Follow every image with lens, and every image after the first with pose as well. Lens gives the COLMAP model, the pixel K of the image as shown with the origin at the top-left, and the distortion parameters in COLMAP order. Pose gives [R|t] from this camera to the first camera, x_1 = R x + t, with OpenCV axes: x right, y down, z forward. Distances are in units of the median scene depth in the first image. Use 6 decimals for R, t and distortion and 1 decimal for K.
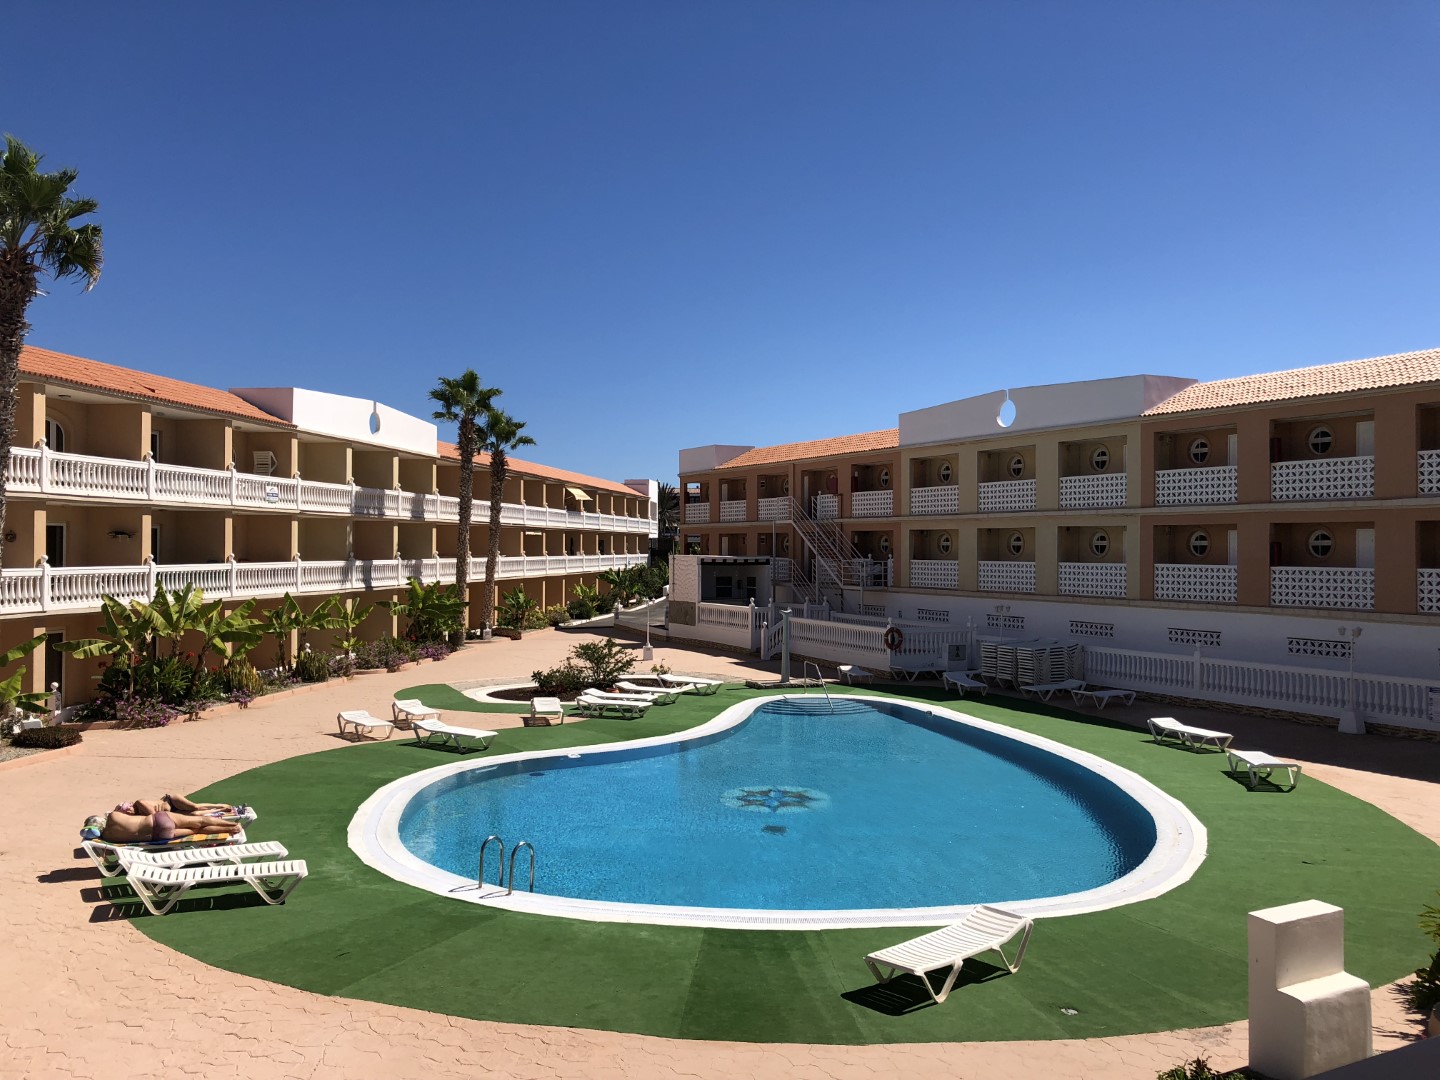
lens RADIAL K [[1211.5, 0, 720.0], [0, 1211.5, 540.0], [0, 0, 1]] dist [0.057632, -0.113562]
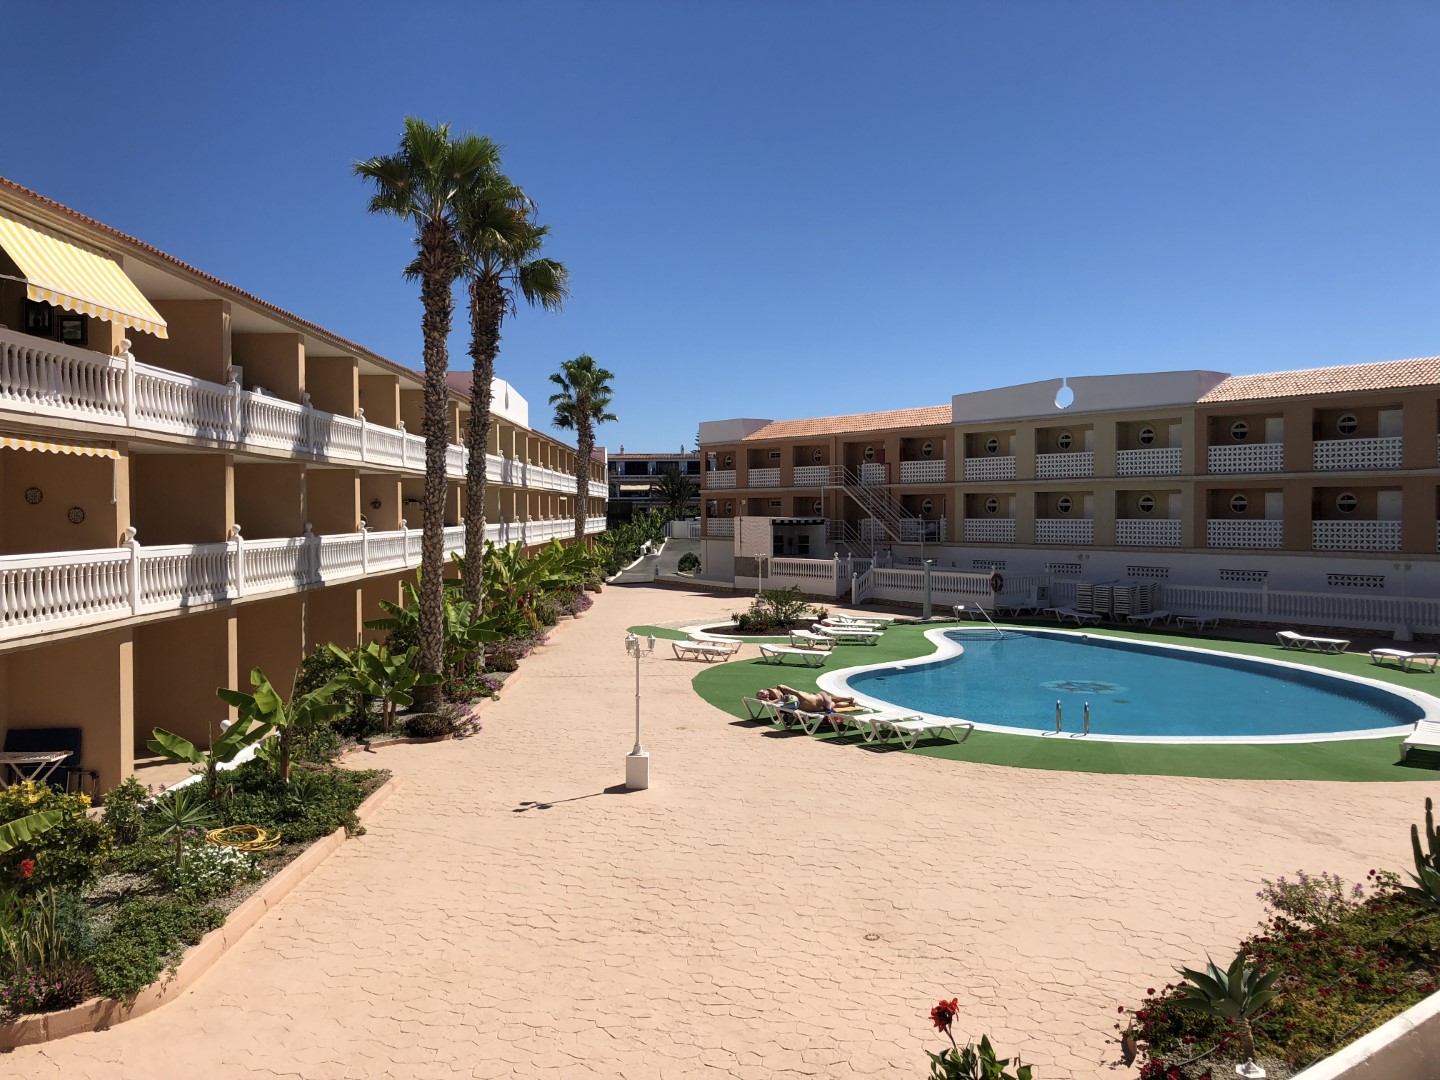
lens RADIAL K [[1211.5, 0, 720.0], [0, 1211.5, 540.0], [0, 0, 1]] dist [0.057632, -0.113562]
pose [[0.987490, -0.011382, 0.157270, -0.282840], [0.006608, 0.999502, 0.030847, -0.001343], [-0.157543, -0.029422, 0.987074, -0.145284]]
